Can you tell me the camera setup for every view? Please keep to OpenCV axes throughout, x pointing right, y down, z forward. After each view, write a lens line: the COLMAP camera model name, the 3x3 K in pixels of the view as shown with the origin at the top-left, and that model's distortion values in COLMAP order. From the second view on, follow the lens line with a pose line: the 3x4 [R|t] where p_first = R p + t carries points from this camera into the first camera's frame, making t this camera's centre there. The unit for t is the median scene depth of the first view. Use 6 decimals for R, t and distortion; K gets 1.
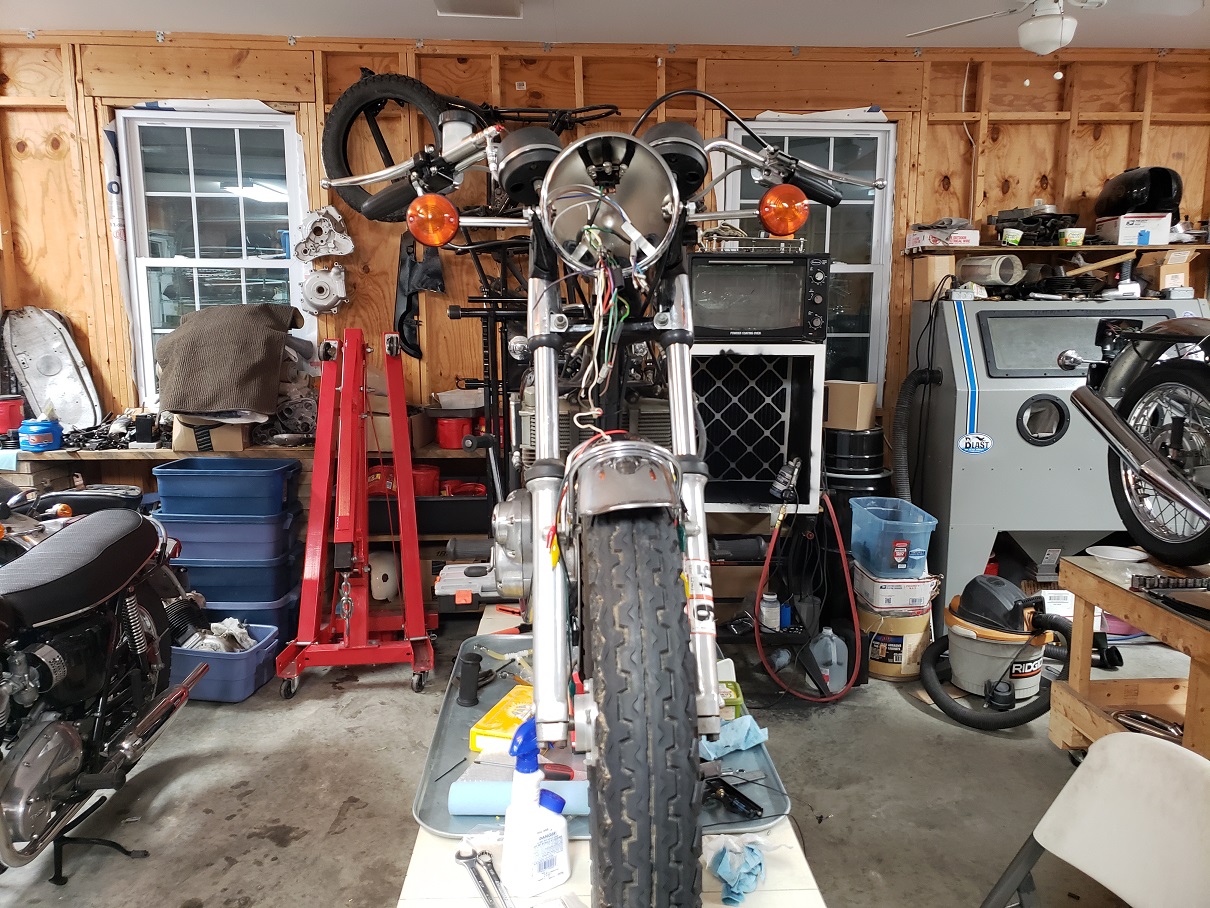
lens RADIAL K [[936.1, 0, 604.5], [0, 936.1, 459.7], [0, 0, 1]] dist [0.002957, 0.015144]
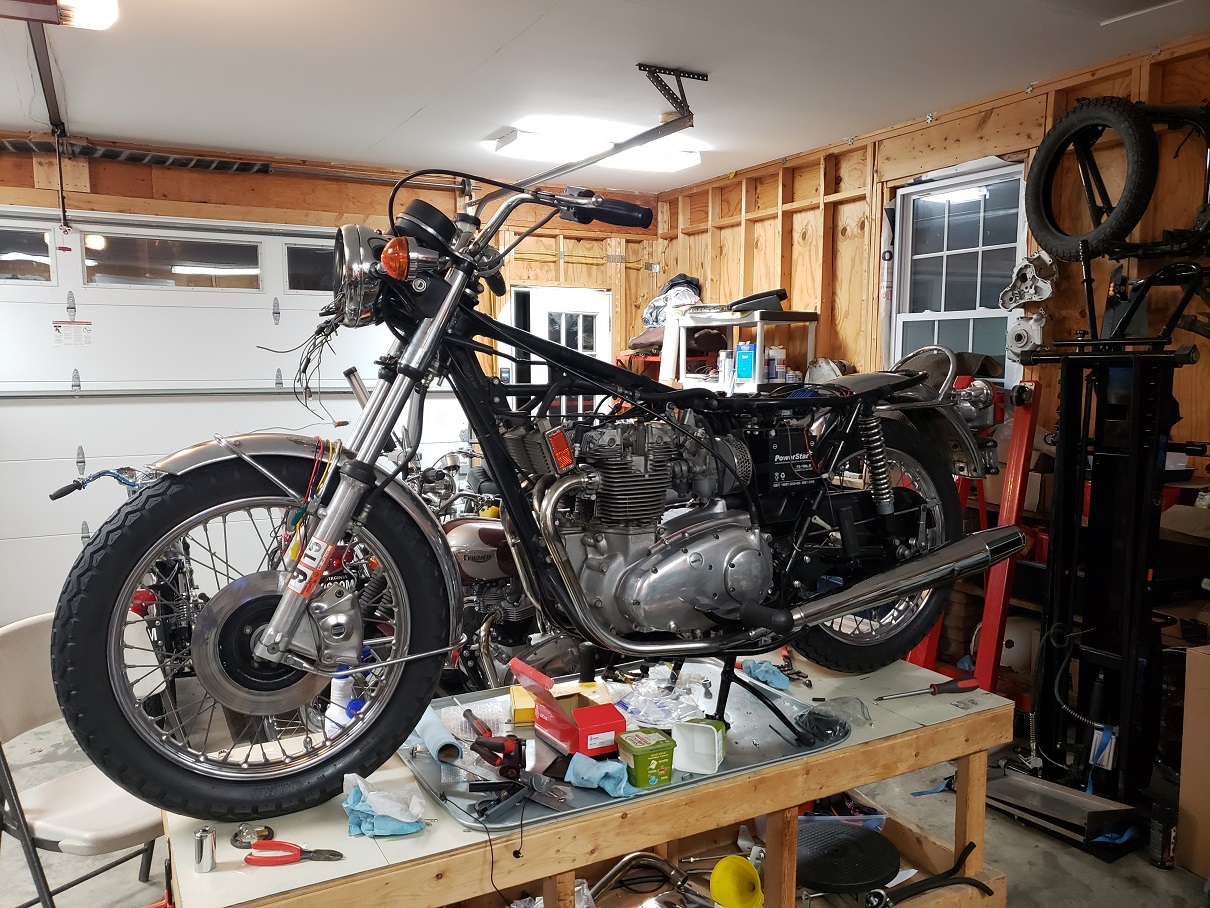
lens RADIAL K [[936.1, 0, 607.5], [0, 936.1, 458.0], [0, 0, 1]] dist [0.002957, 0.015144]
pose [[0.426721, 0.086765, -0.900212, 0.126927], [-0.130095, 0.990924, 0.033840, -0.010896], [0.894977, 0.102673, 0.434136, 0.065384]]
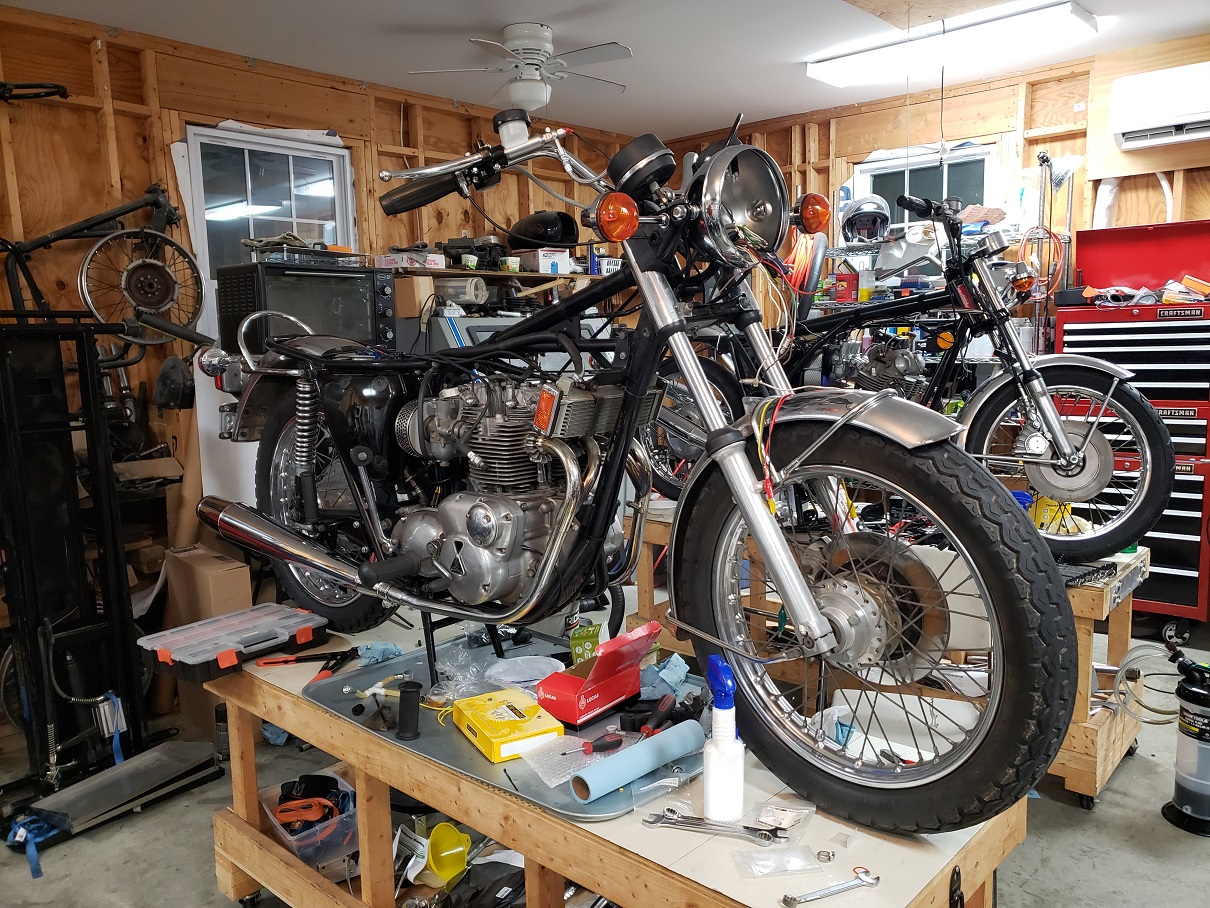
lens RADIAL K [[936.1, 0, 603.9], [0, 936.1, 455.7], [0, 0, 1]] dist [0.002957, 0.015144]
pose [[0.714340, -0.103018, 0.692175, -0.265162], [0.124437, 0.992041, 0.019226, -0.005042], [-0.688647, 0.072398, 0.721474, 0.081035]]
